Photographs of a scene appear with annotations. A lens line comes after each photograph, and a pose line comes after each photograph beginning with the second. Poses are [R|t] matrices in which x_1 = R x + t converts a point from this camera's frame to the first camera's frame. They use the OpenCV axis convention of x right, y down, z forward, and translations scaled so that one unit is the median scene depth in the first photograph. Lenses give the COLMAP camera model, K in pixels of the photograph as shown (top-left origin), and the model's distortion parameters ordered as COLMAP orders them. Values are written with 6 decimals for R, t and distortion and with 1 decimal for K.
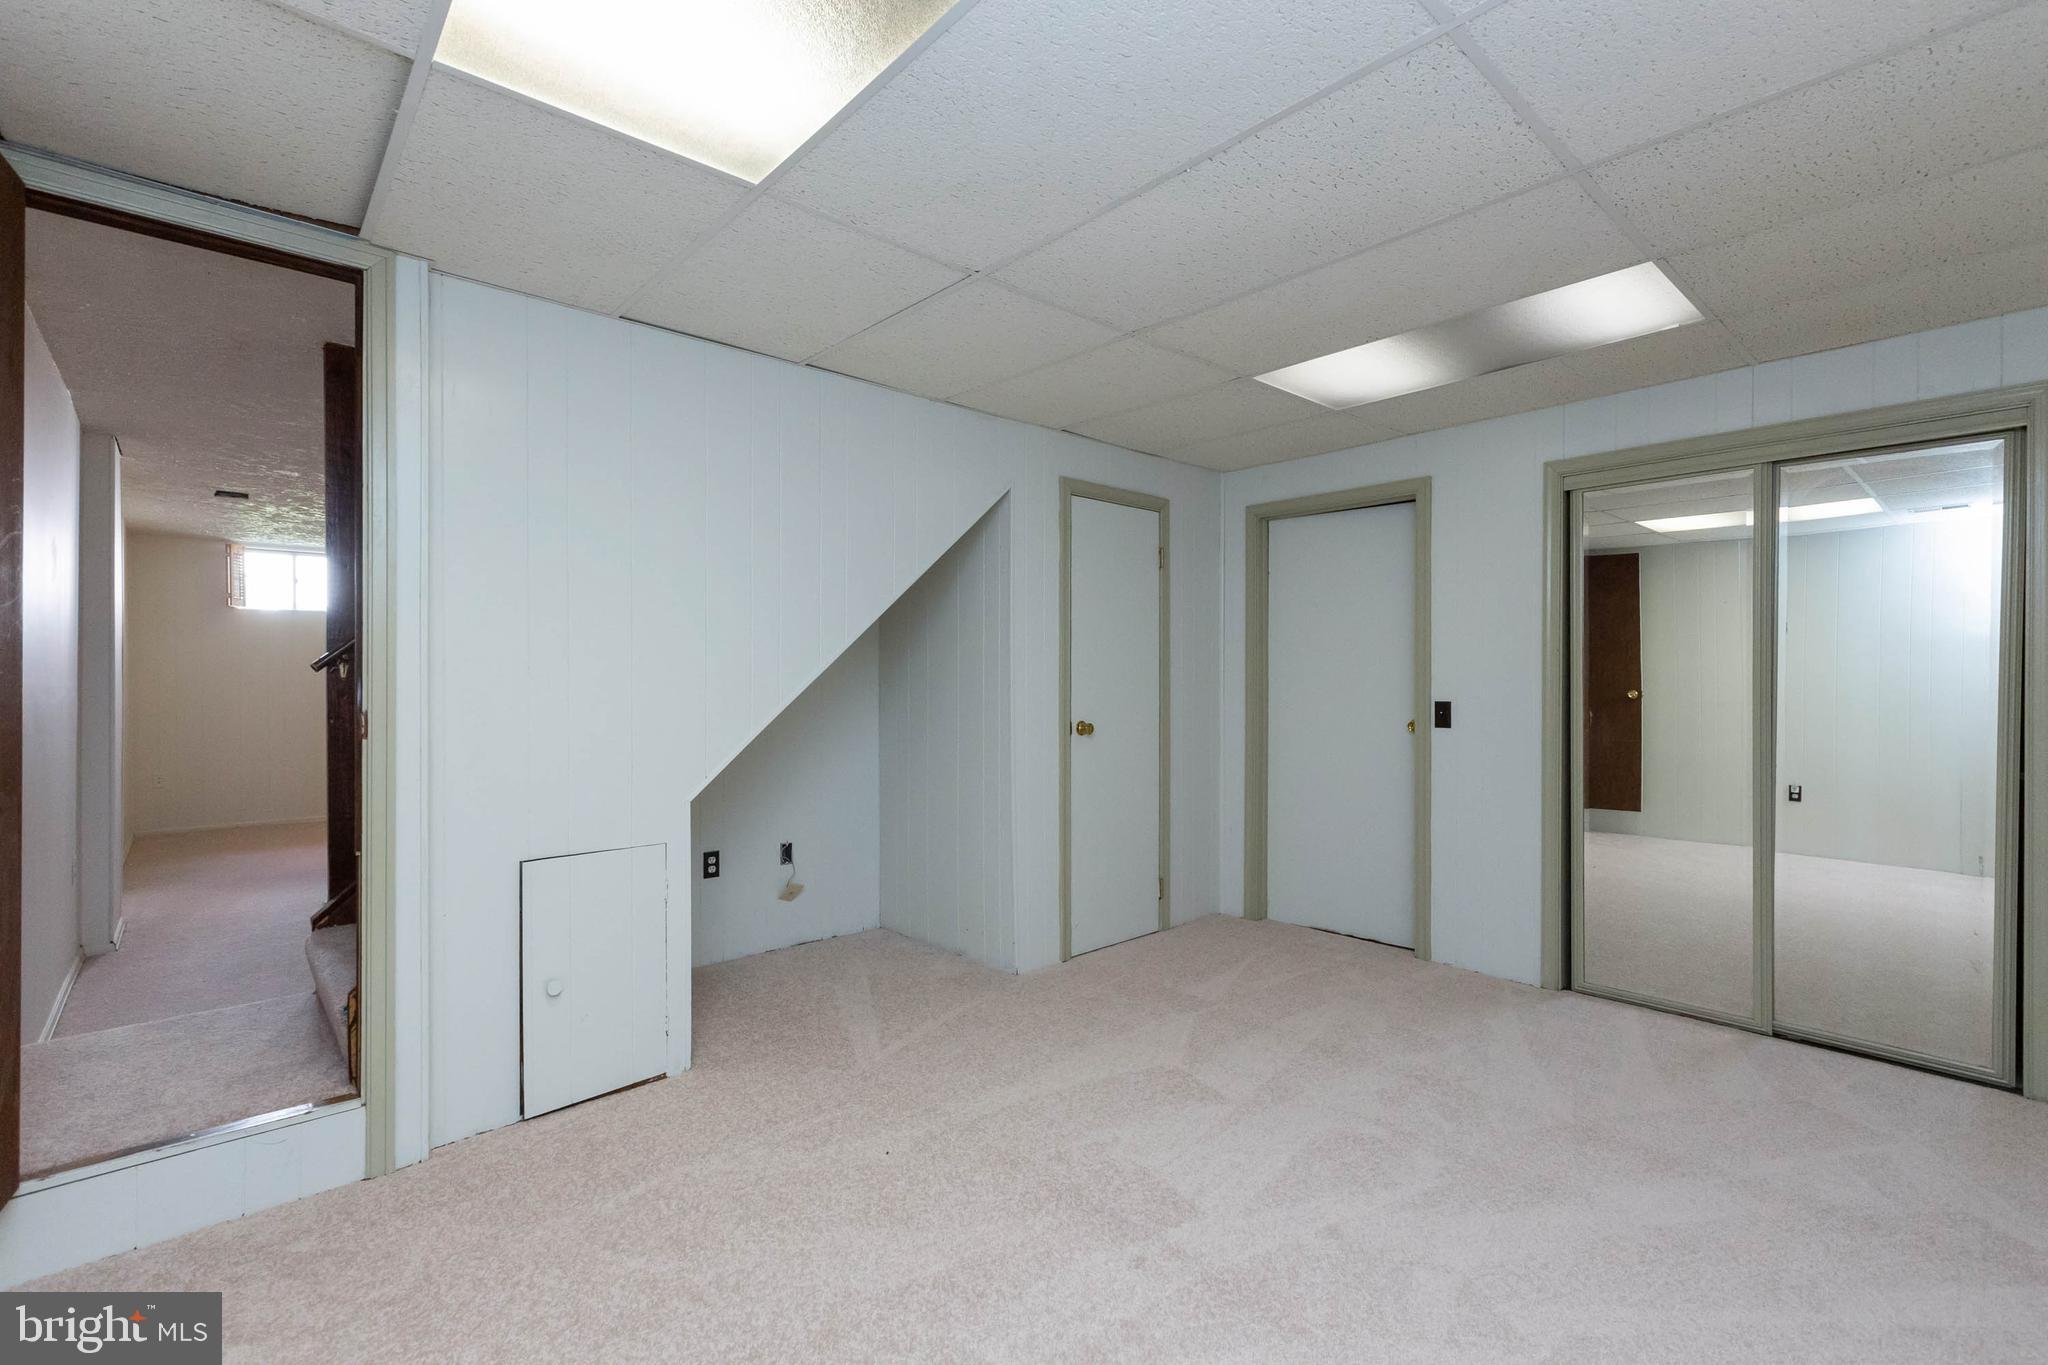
lens RADIAL K [[930.5, 0, 1026.6], [0, 930.5, 676.7], [0, 0, 1]] dist [-0.000372, -0.000163]
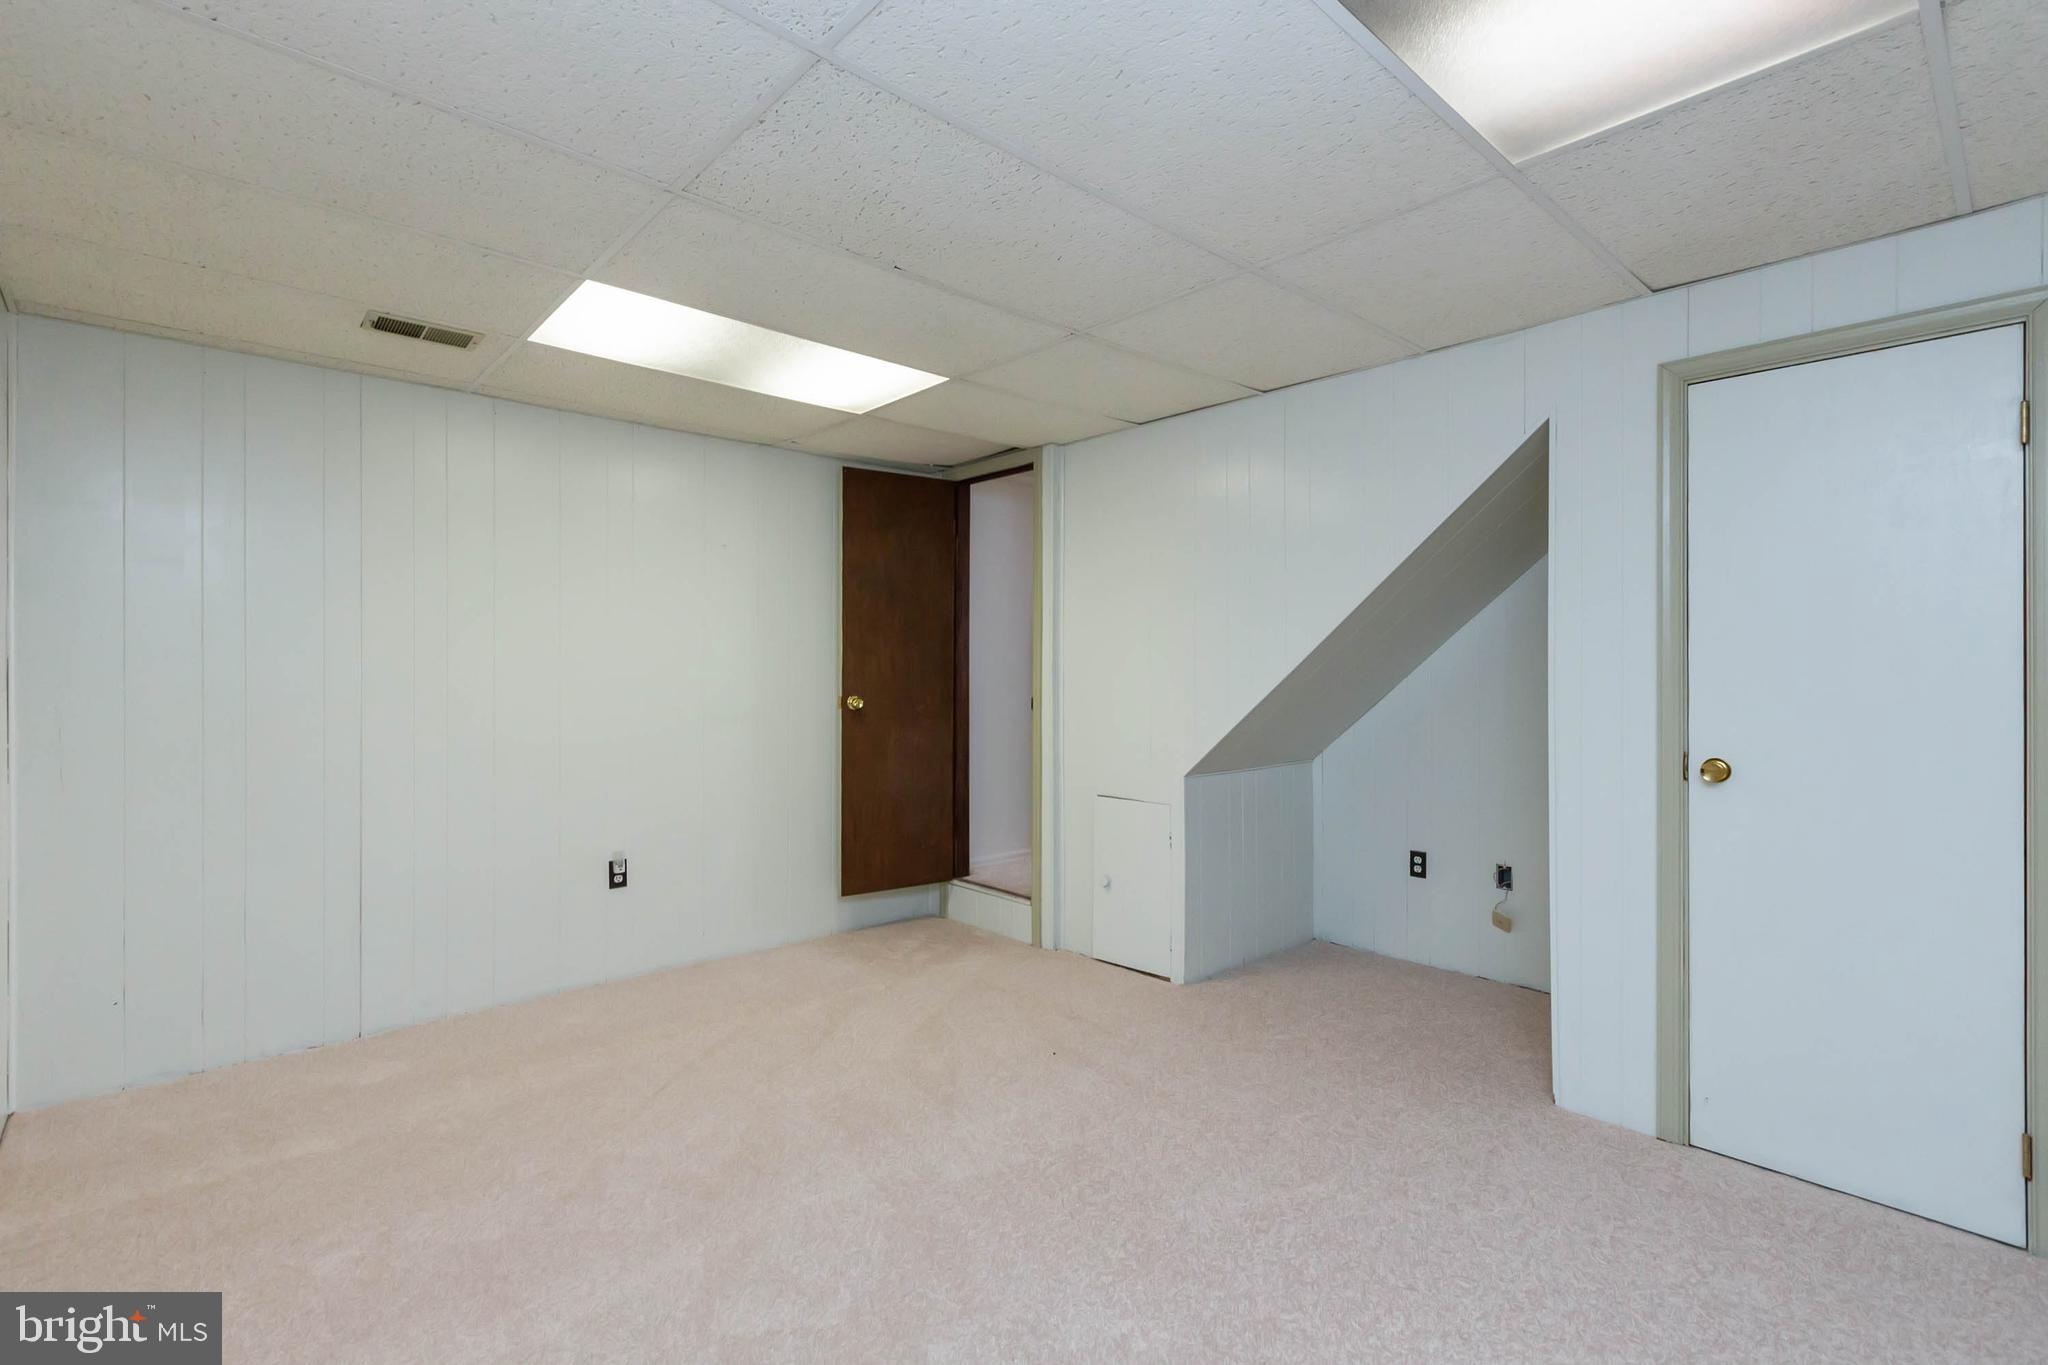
lens RADIAL K [[930.5, 0, 1025.6], [0, 930.5, 671.3], [0, 0, 1]] dist [-0.000372, -0.000163]
pose [[-0.008849, 0.001593, -0.999960, 0.671581], [-0.003306, 0.999993, 0.001622, -0.007510], [0.999955, 0.003320, -0.008844, 0.579760]]
